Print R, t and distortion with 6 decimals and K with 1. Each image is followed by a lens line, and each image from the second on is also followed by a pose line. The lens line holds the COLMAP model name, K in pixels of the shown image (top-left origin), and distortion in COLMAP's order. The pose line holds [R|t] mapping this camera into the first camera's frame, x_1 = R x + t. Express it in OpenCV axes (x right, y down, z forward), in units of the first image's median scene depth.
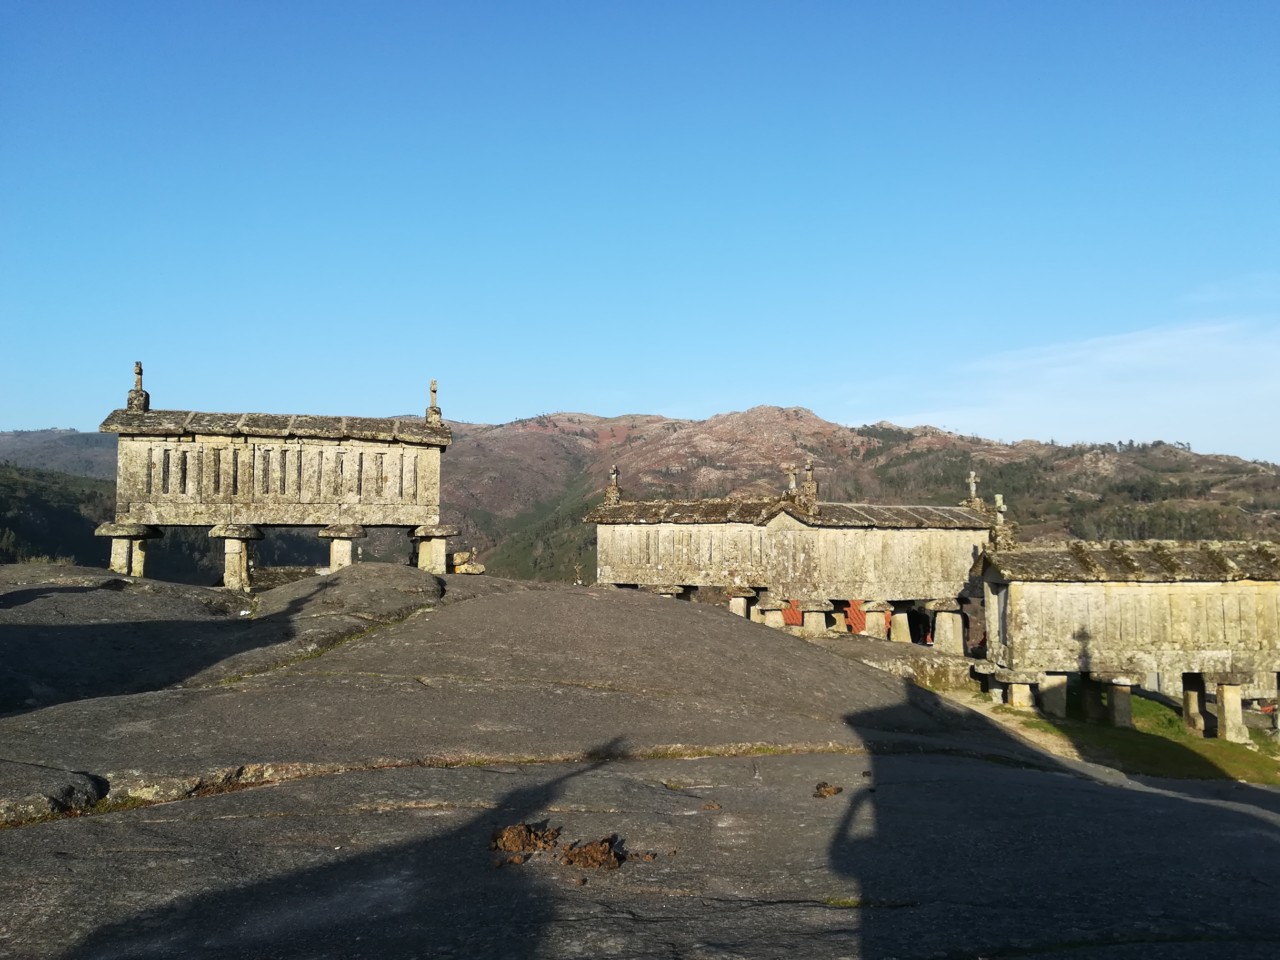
lens RADIAL K [[984.3, 0, 637.0], [0, 984.3, 472.8], [0, 0, 1]] dist [0.035528, -0.037025]
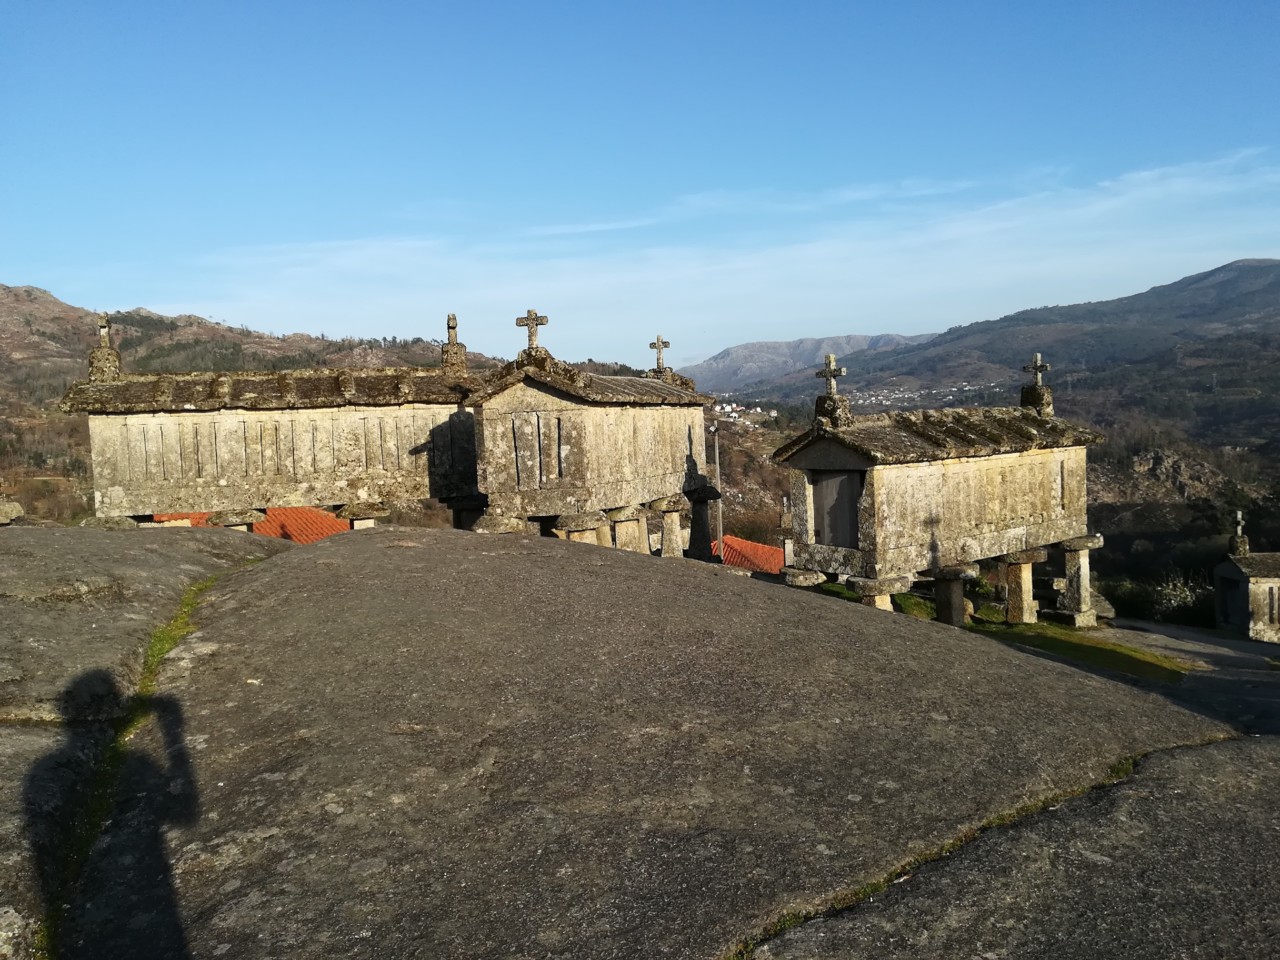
lens RADIAL K [[984.3, 0, 642.6], [0, 984.3, 476.8], [0, 0, 1]] dist [0.035528, -0.037025]
pose [[0.757406, -0.066689, 0.649529, -0.180700], [-0.005647, 0.994064, 0.108649, 0.024990], [-0.652919, -0.085959, 0.752534, 0.376236]]
